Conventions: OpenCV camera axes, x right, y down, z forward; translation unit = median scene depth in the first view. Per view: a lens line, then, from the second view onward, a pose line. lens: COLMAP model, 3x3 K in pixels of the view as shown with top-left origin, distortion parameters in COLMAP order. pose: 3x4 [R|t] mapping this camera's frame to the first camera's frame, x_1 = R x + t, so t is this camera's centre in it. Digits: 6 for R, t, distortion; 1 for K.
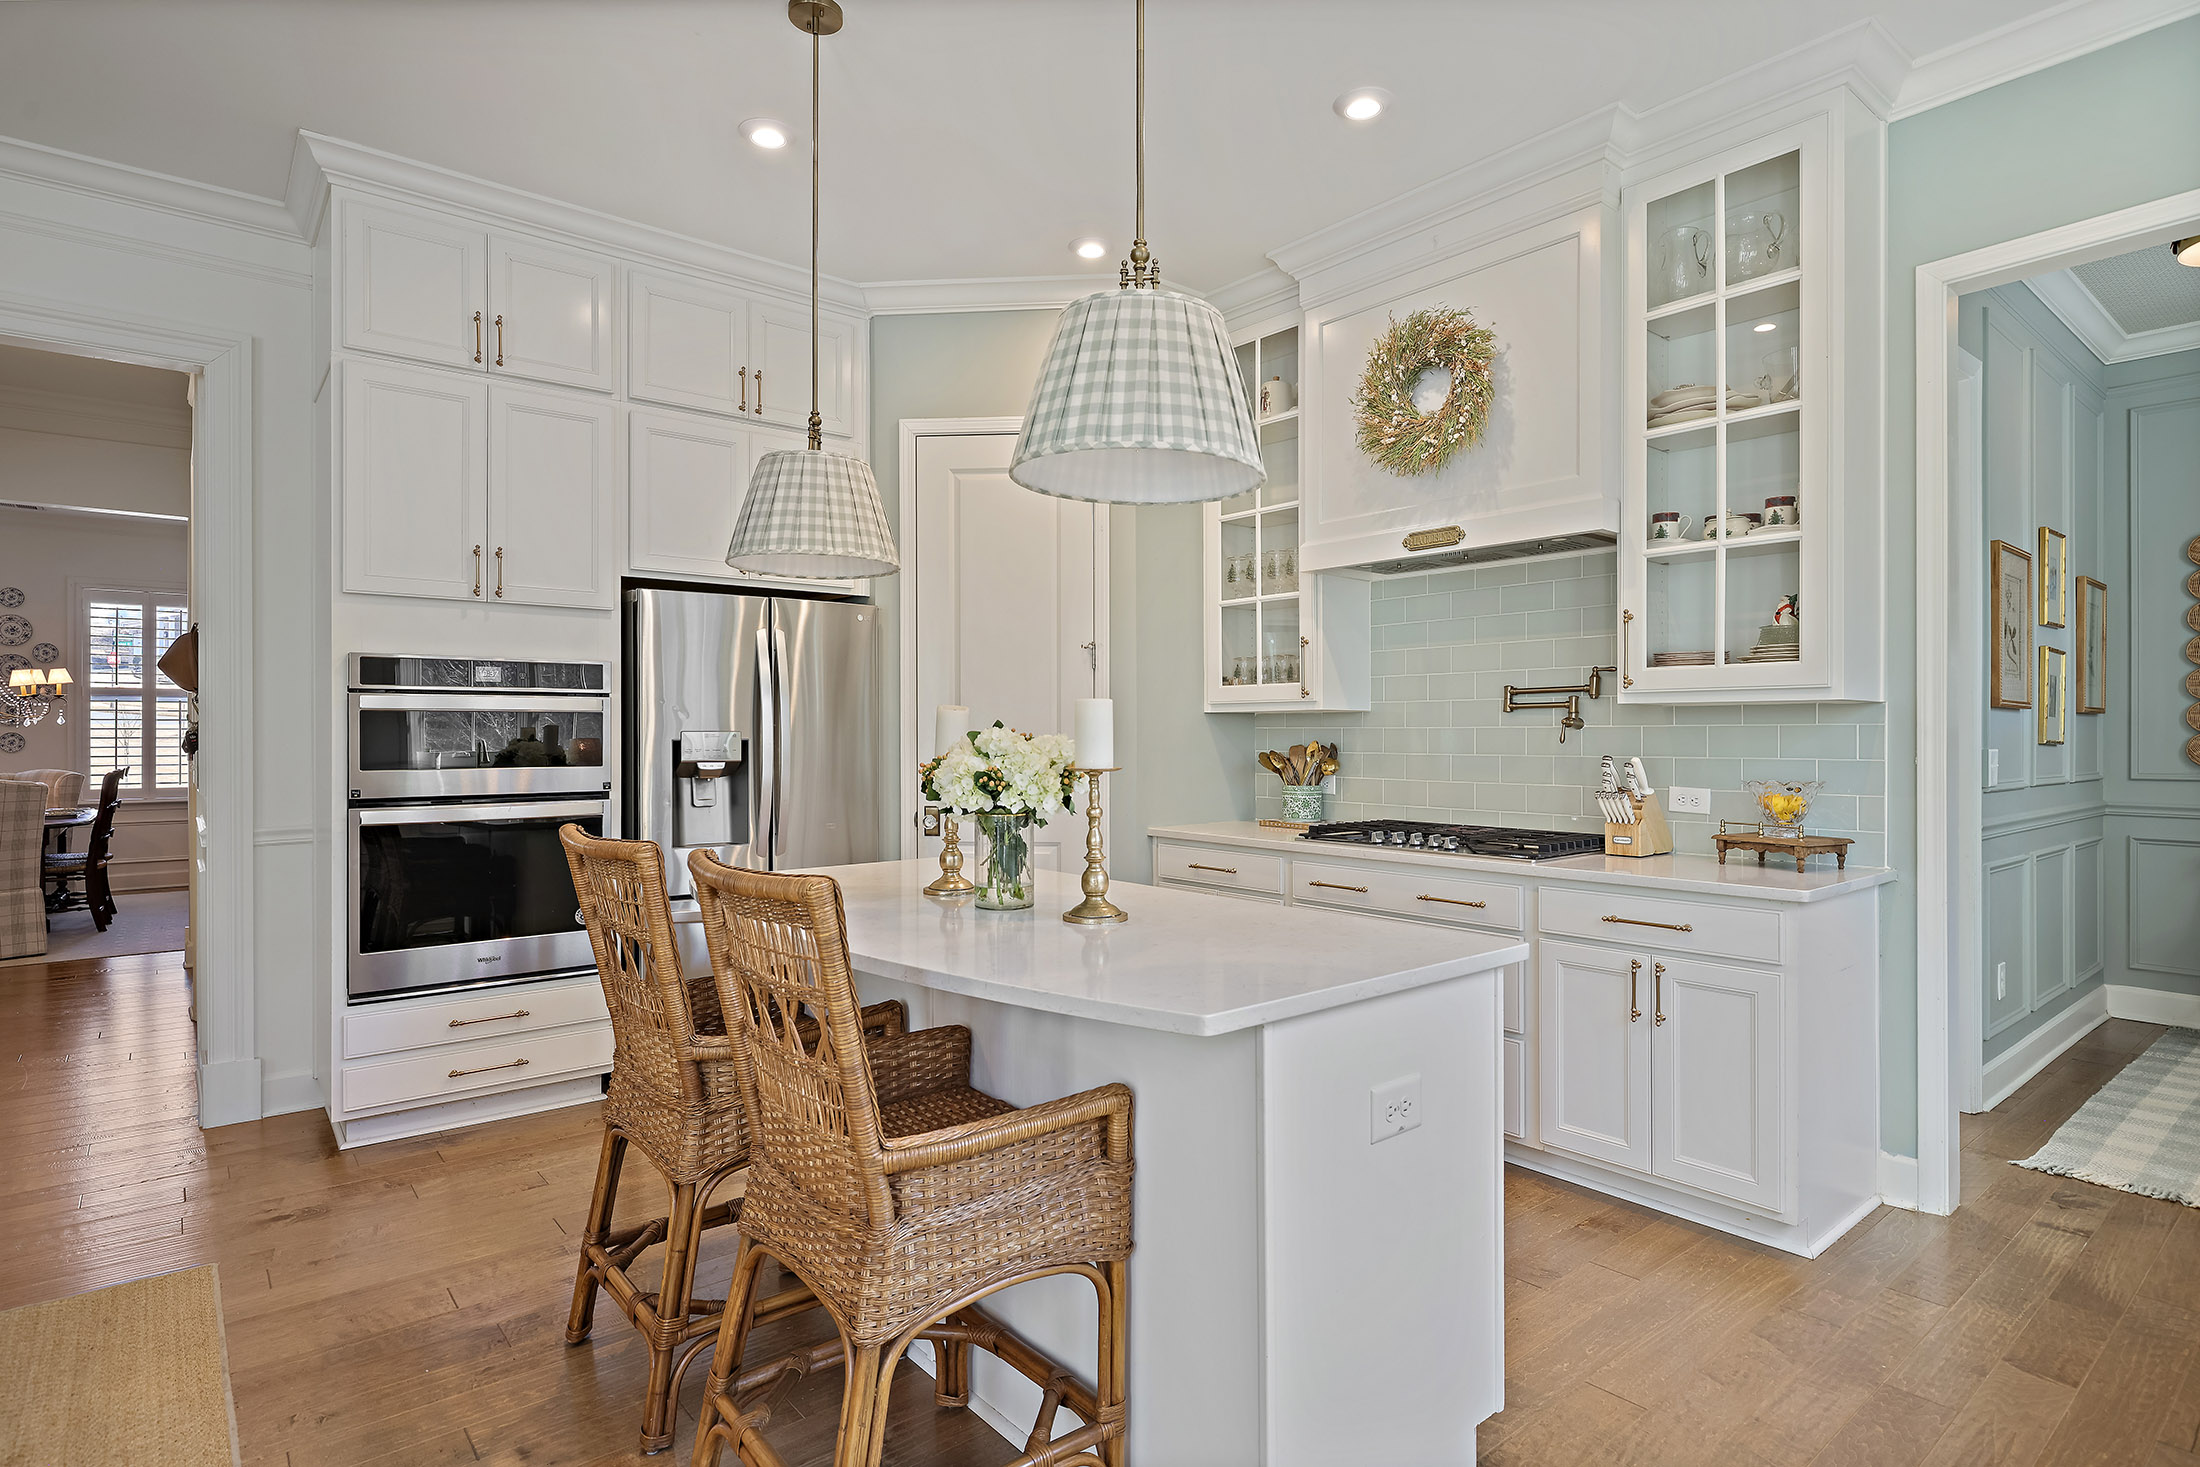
lens RADIAL K [[1123.7, 0, 1100.0], [0, 1123.7, 733.5], [0, 0, 1]] dist [-0.001123, 0.000395]
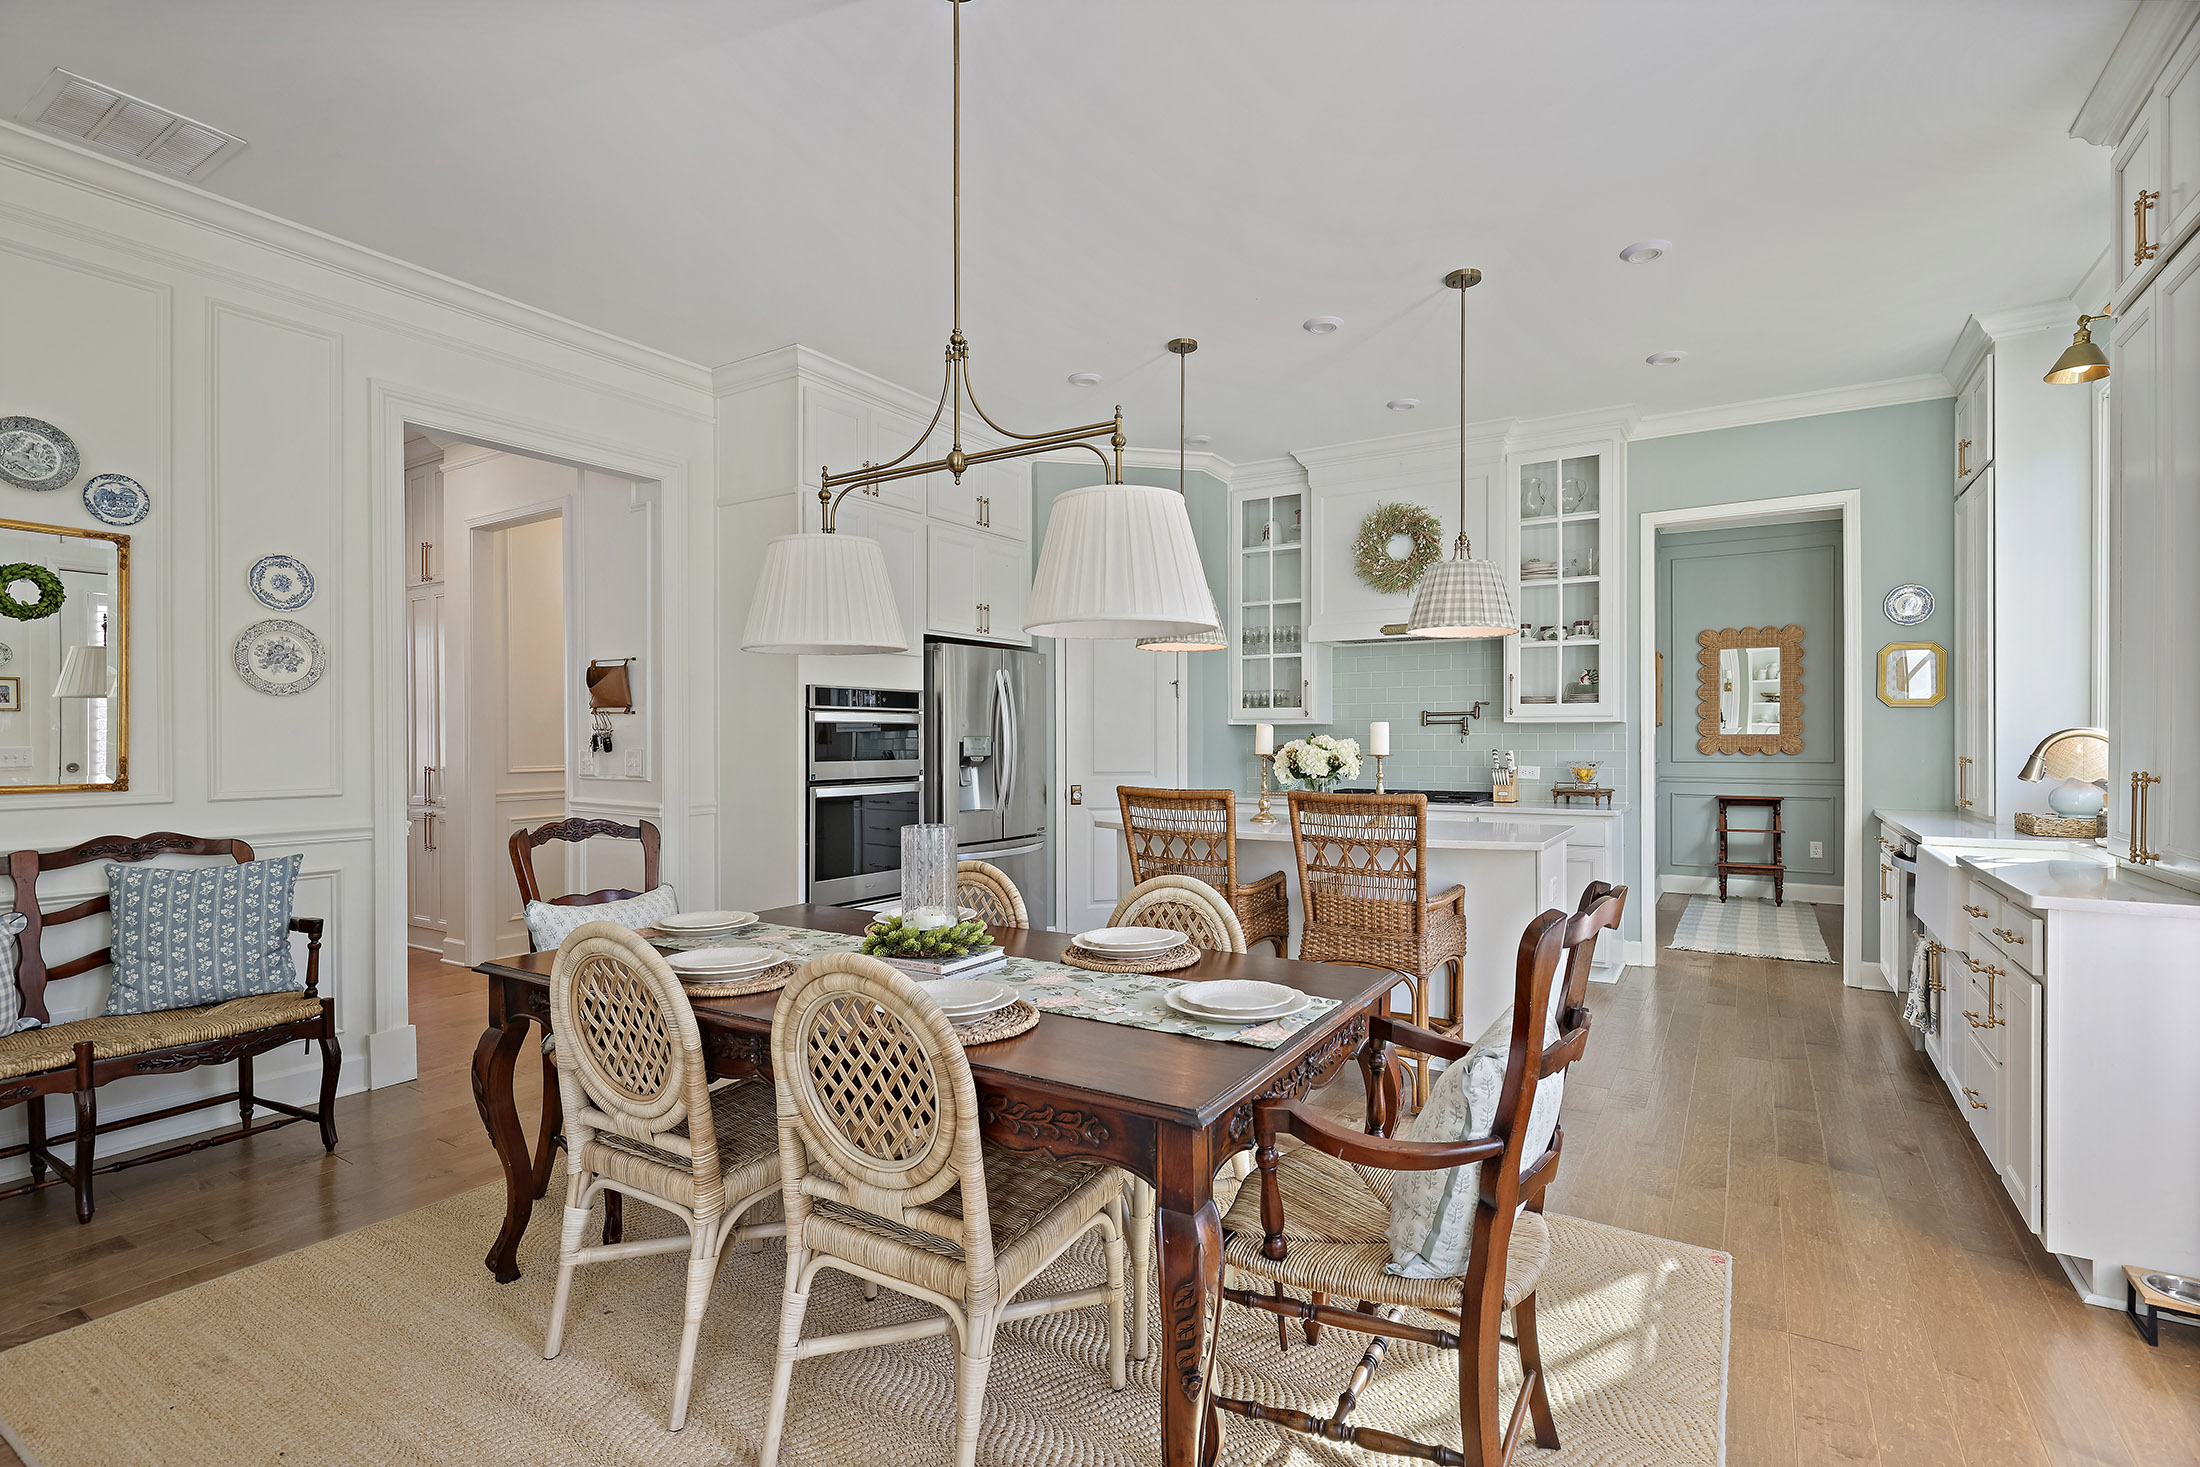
lens RADIAL K [[1033.3, 0, 1105.1], [0, 1033.3, 745.5], [0, 0, 1]] dist [0.000468, -0.000210]
pose [[0.949940, -0.002616, 0.312422, -0.659728], [0.000751, 0.999981, 0.006089, 0.001770], [-0.312432, -0.005549, 0.949924, -0.415890]]
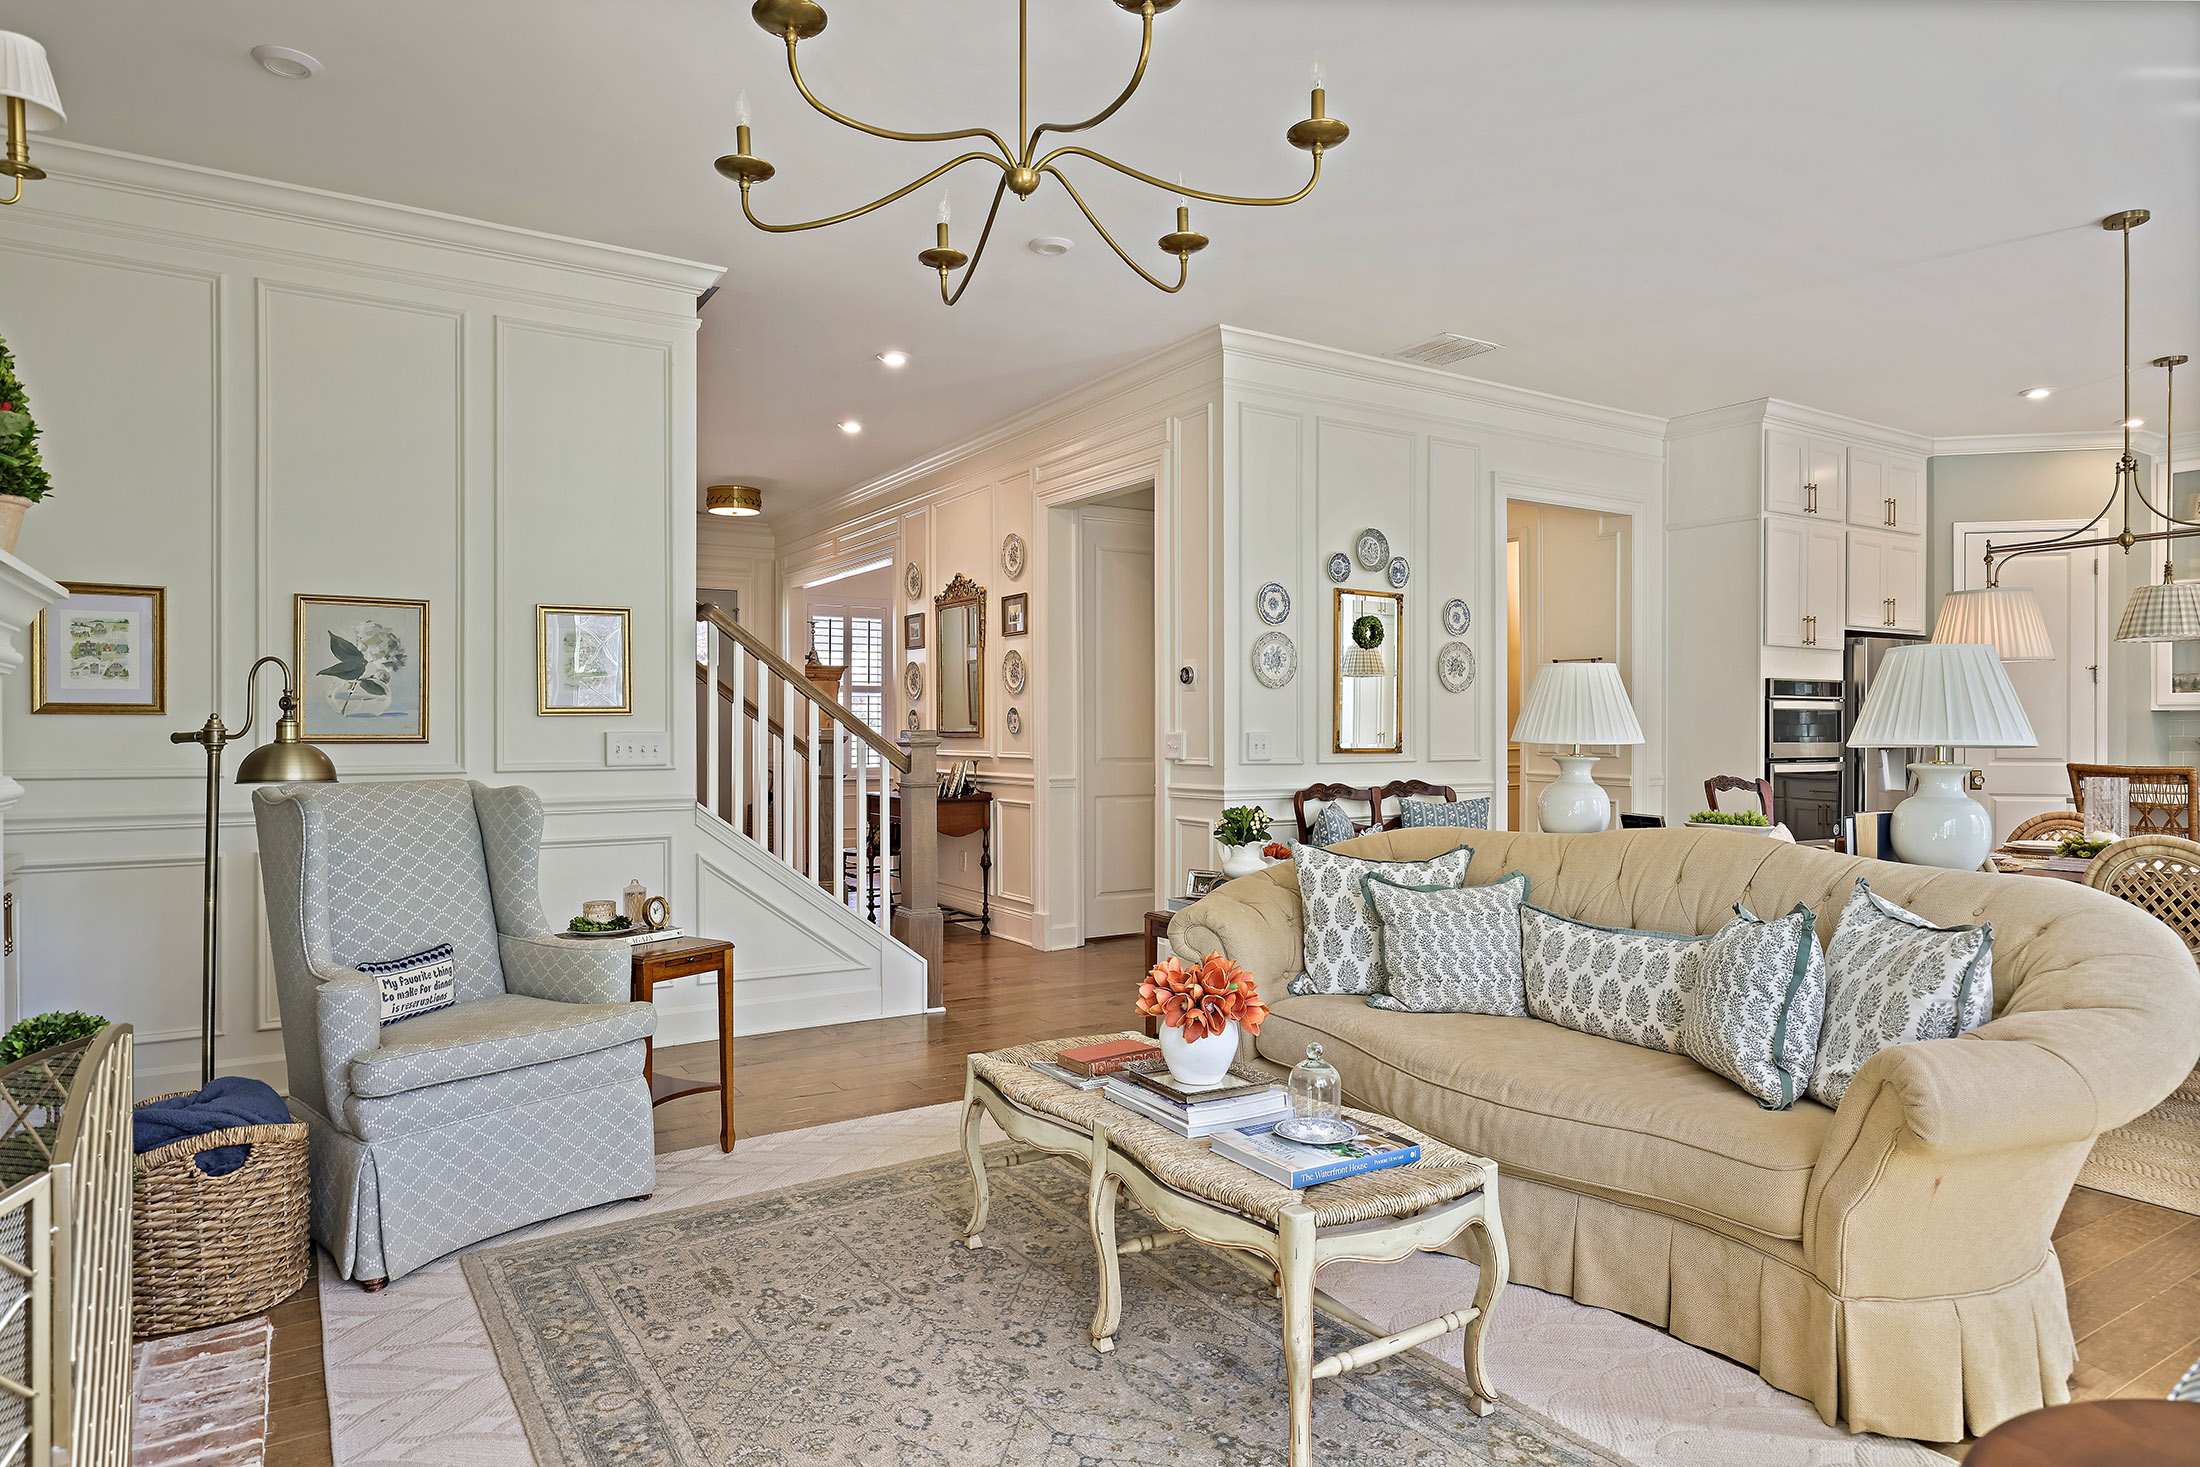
lens RADIAL K [[1281.7, 0, 1100.0], [0, 1281.7, 733.5], [0, 0, 1]] dist [-0.000075, 0.000603]
pose [[0.991657, 0.004498, -0.128823, -1.346905], [-0.003916, 0.999981, 0.004773, 0.011244], [0.128842, -0.004229, 0.991656, -1.100227]]
